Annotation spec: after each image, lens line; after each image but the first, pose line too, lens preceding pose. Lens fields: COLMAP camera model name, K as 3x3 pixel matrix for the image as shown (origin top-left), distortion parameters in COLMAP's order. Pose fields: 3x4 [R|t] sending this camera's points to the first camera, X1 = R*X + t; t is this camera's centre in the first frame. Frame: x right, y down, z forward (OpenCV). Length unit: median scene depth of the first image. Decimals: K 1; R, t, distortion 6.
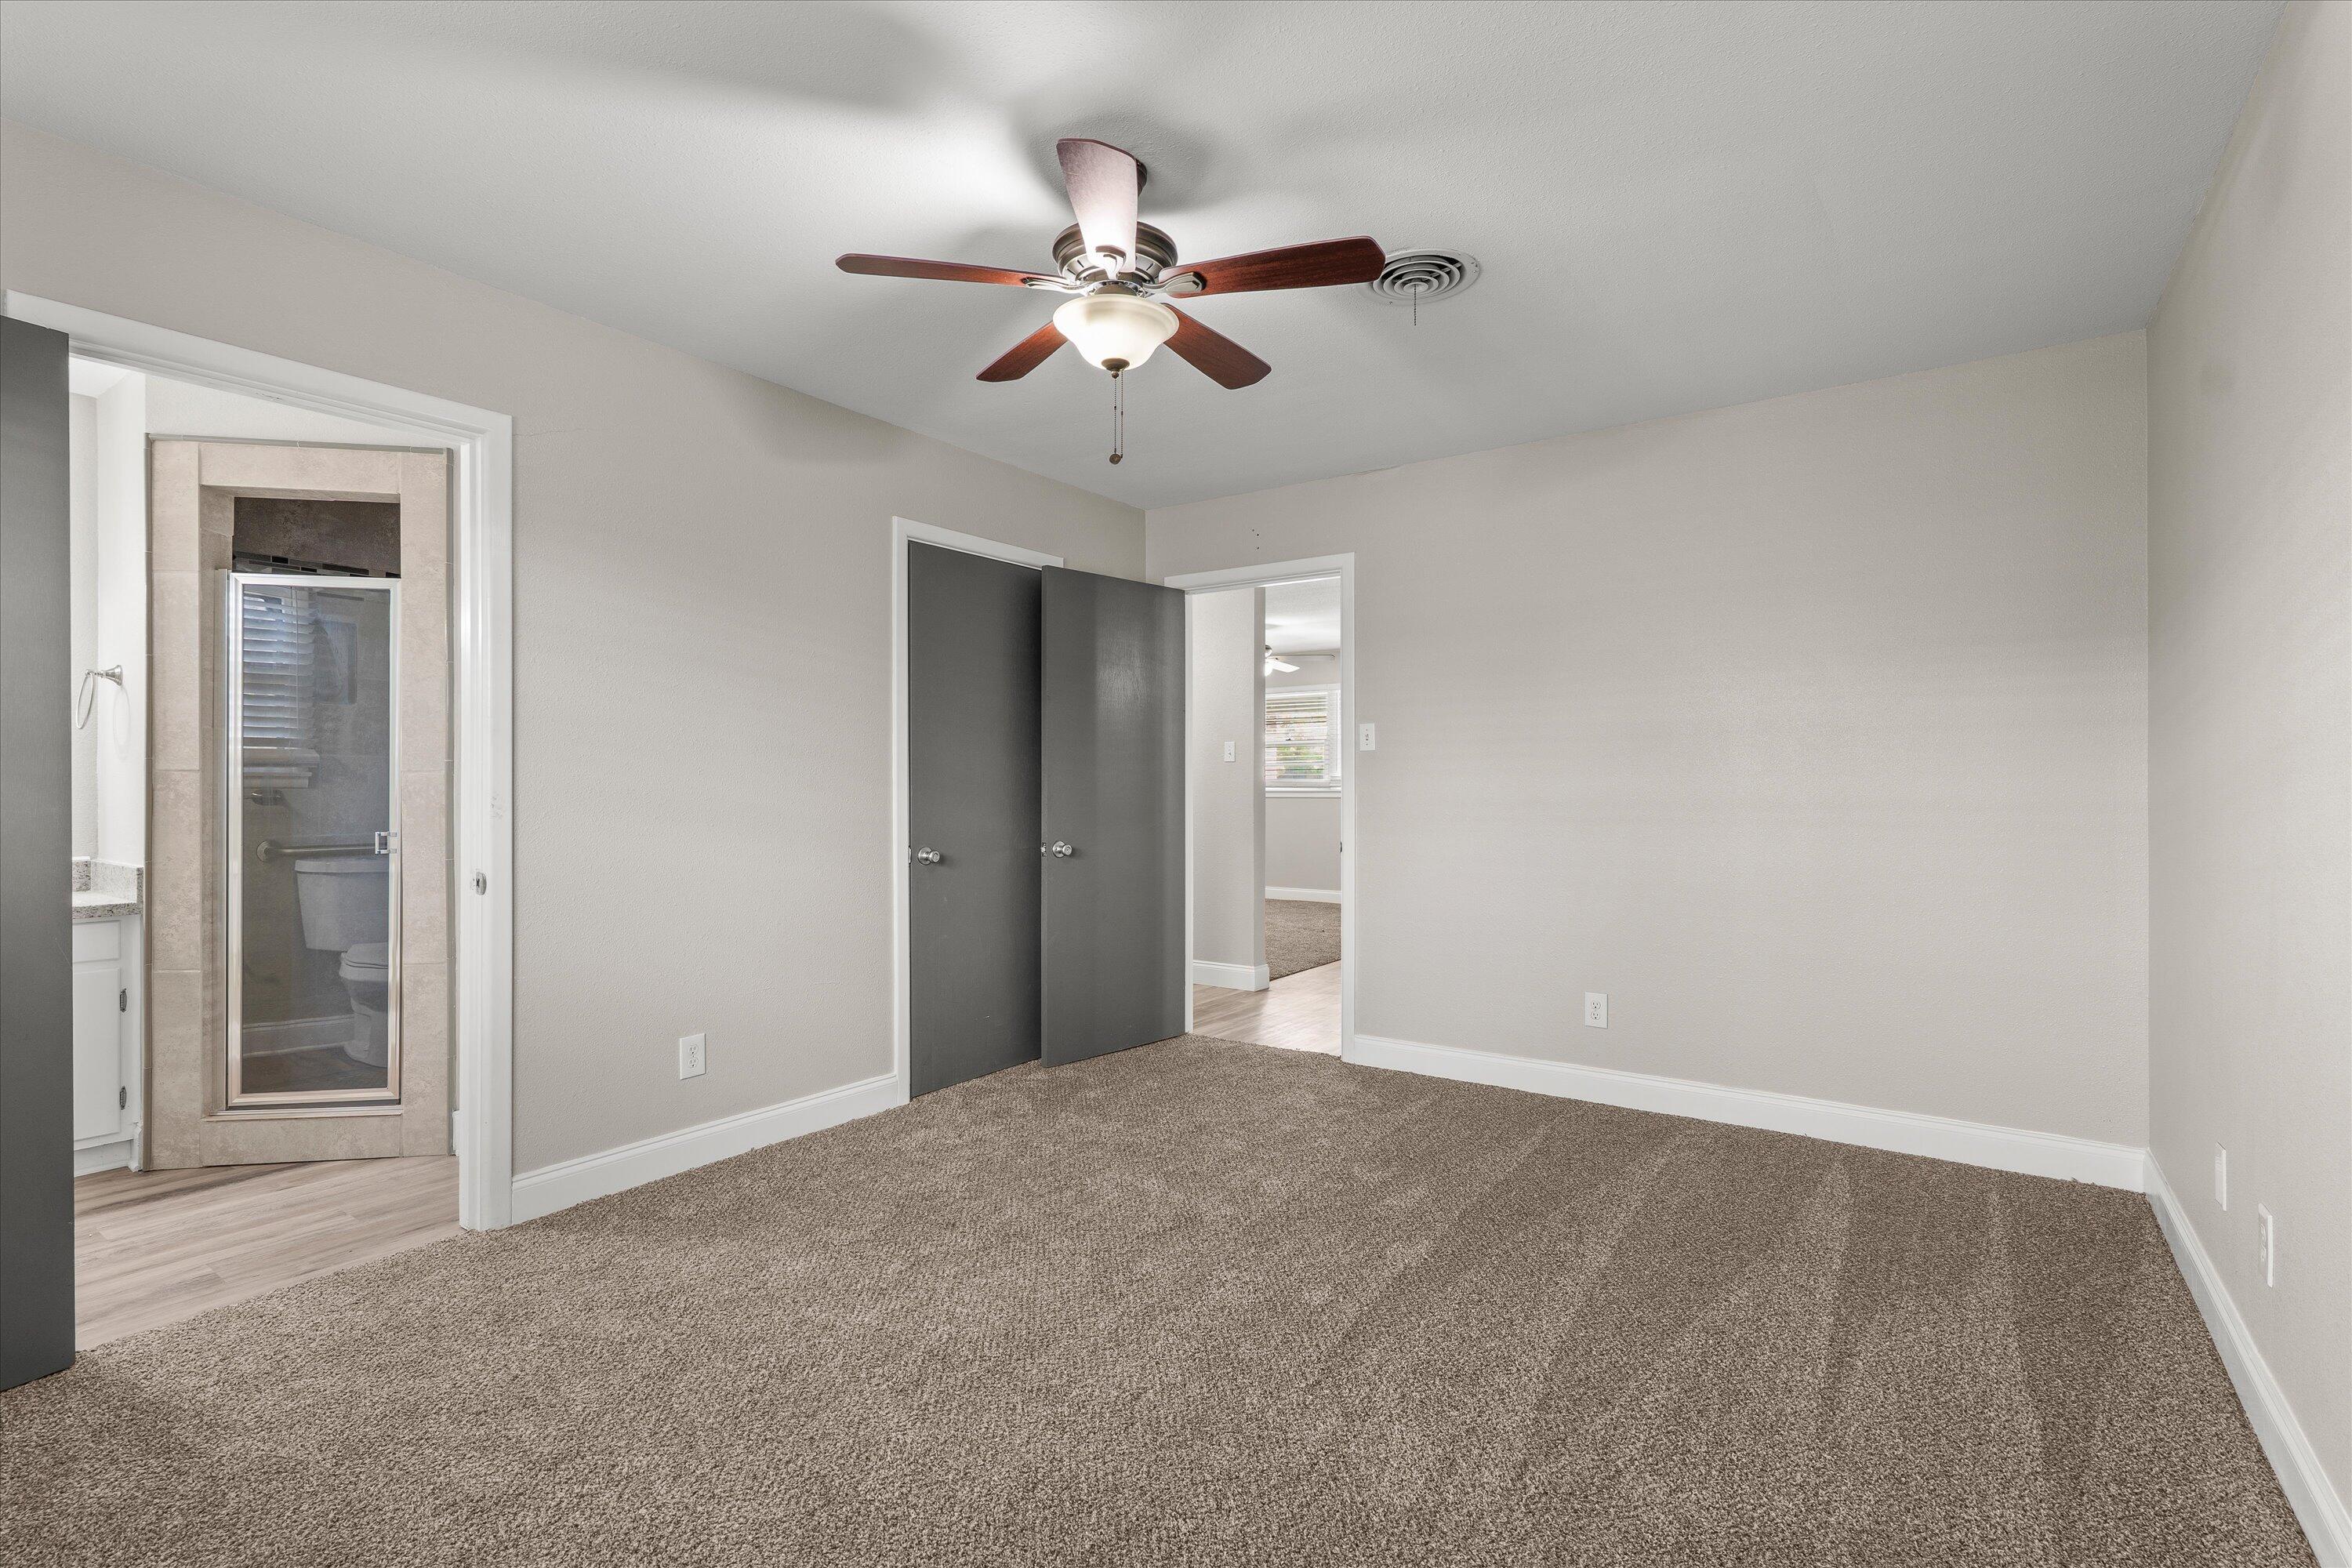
lens RADIAL K [[1107.7, 0, 1166.5], [0, 1107.7, 780.1], [0, 0, 1]] dist [0.002864, 0.000173]
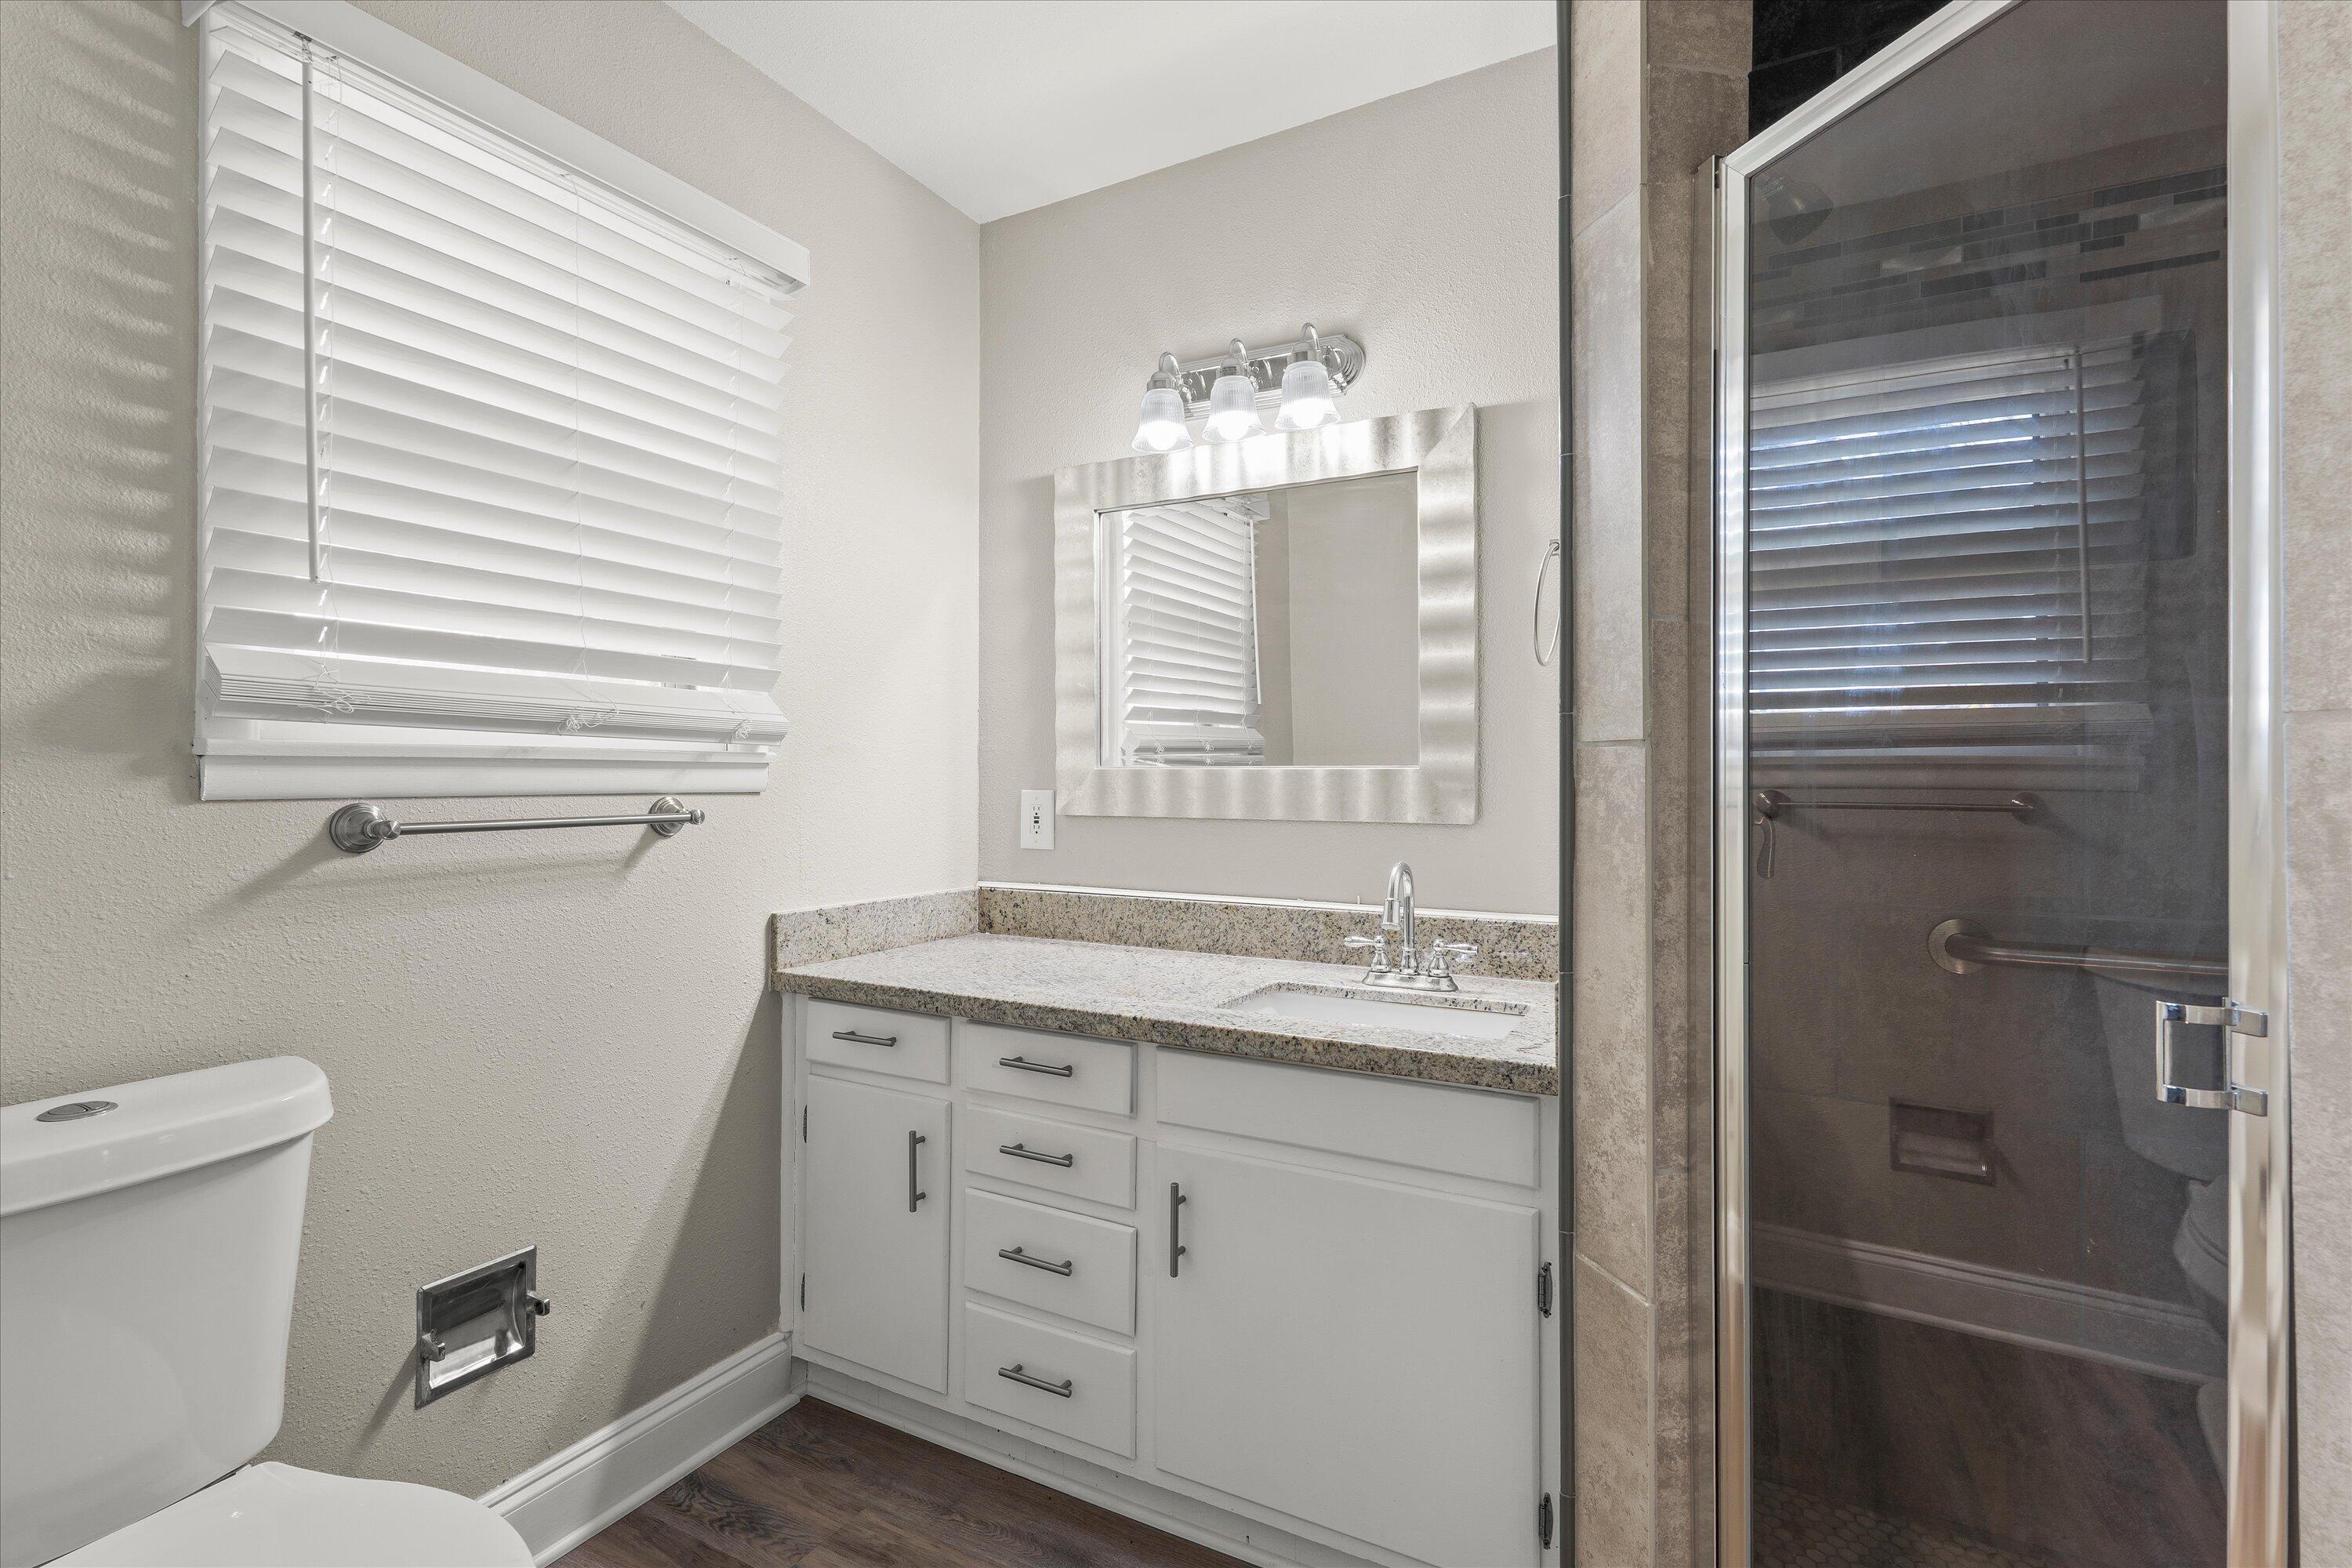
lens RADIAL K [[1107.7, 0, 1166.5], [0, 1107.7, 780.1], [0, 0, 1]] dist [0.002864, 0.000173]
pose [[0.123299, -0.000597, -0.992369, -0.530812], [0.002324, 0.999997, -0.000313, 0.003745], [0.992367, -0.002268, 0.123301, 0.794879]]
